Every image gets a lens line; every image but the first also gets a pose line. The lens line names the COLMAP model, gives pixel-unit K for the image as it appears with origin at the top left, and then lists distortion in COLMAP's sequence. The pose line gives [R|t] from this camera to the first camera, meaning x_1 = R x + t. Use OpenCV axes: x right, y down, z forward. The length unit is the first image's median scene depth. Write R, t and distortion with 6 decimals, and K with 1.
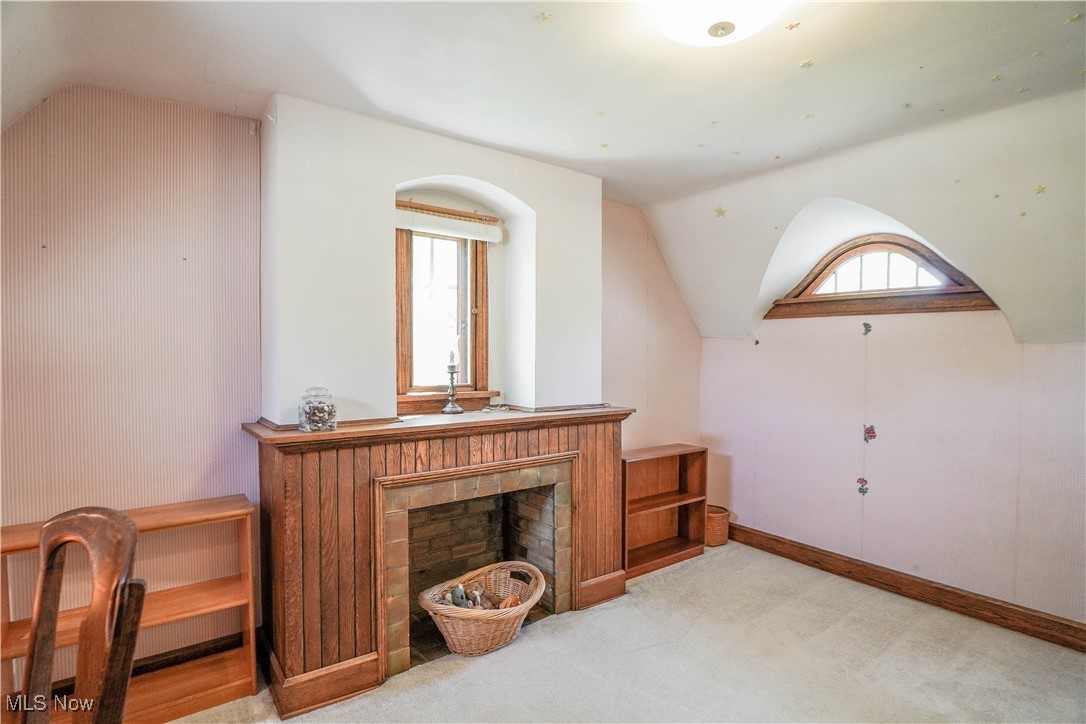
lens RADIAL K [[529.3, 0, 541.3], [0, 529.3, 366.2], [0, 0, 1]] dist [-0.016569, 0.001873]
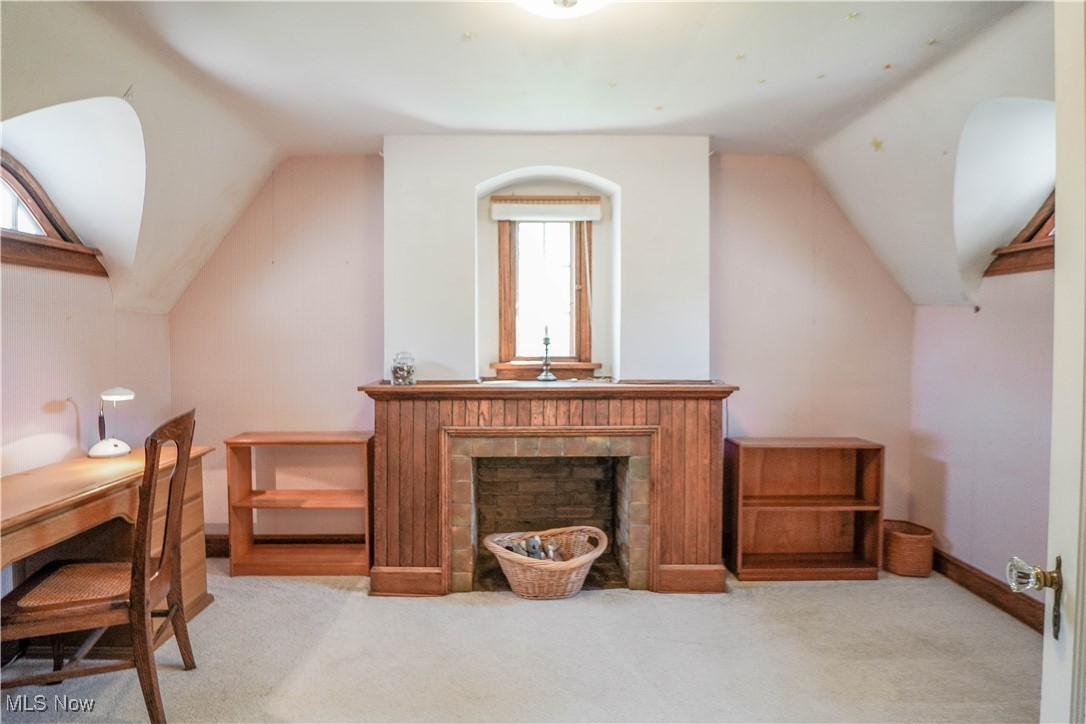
lens RADIAL K [[529.3, 0, 496.8], [0, 529.3, 338.6], [0, 0, 1]] dist [-0.016569, 0.001873]
pose [[0.818620, -0.001232, -0.574335, 0.384771], [-0.008678, 0.999857, -0.014513, 0.017400], [0.574271, 0.016865, 0.818492, 0.040855]]
